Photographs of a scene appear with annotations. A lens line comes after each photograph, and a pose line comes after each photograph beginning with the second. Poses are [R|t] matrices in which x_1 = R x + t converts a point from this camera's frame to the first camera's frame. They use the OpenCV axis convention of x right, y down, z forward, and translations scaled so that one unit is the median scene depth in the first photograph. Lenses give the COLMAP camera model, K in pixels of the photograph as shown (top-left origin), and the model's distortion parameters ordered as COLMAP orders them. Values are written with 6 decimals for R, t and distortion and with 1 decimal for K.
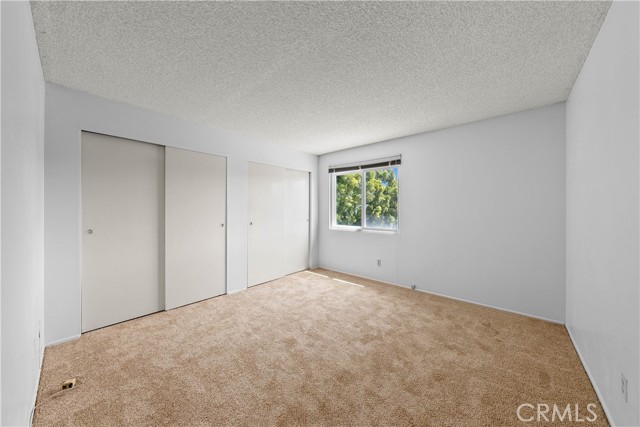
lens RADIAL K [[221.6, 0, 319.0], [0, 221.6, 213.2], [0, 0, 1]] dist [0.001079, 0.000059]
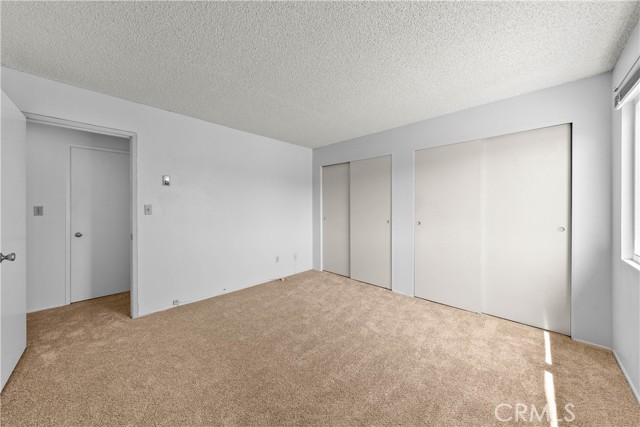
lens RADIAL K [[221.6, 0, 314.4], [0, 221.6, 209.8], [0, 0, 1]] dist [0.001079, 0.000059]
pose [[-0.055104, 0.019054, -0.998299, 0.583092], [-0.003263, 0.999809, 0.019263, -0.019053], [0.998475, 0.004319, -0.055031, 0.684020]]
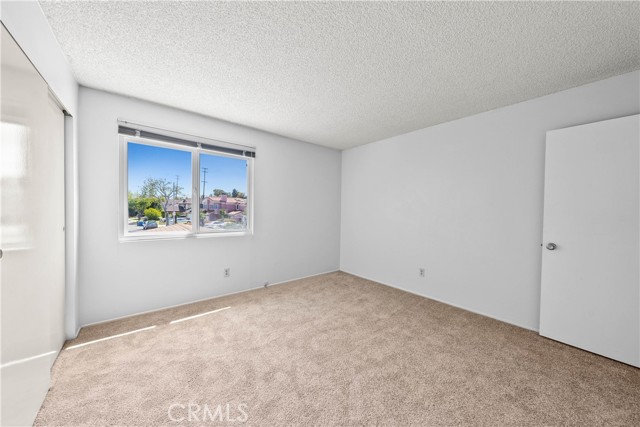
lens RADIAL K [[221.6, 0, 320.6], [0, 221.6, 209.7], [0, 0, 1]] dist [0.001079, 0.000059]
pose [[0.155663, 0.004178, 0.987801, -0.529130], [0.003395, 0.999983, -0.004765, 0.003303], [-0.987804, 0.004096, 0.155646, 0.608704]]
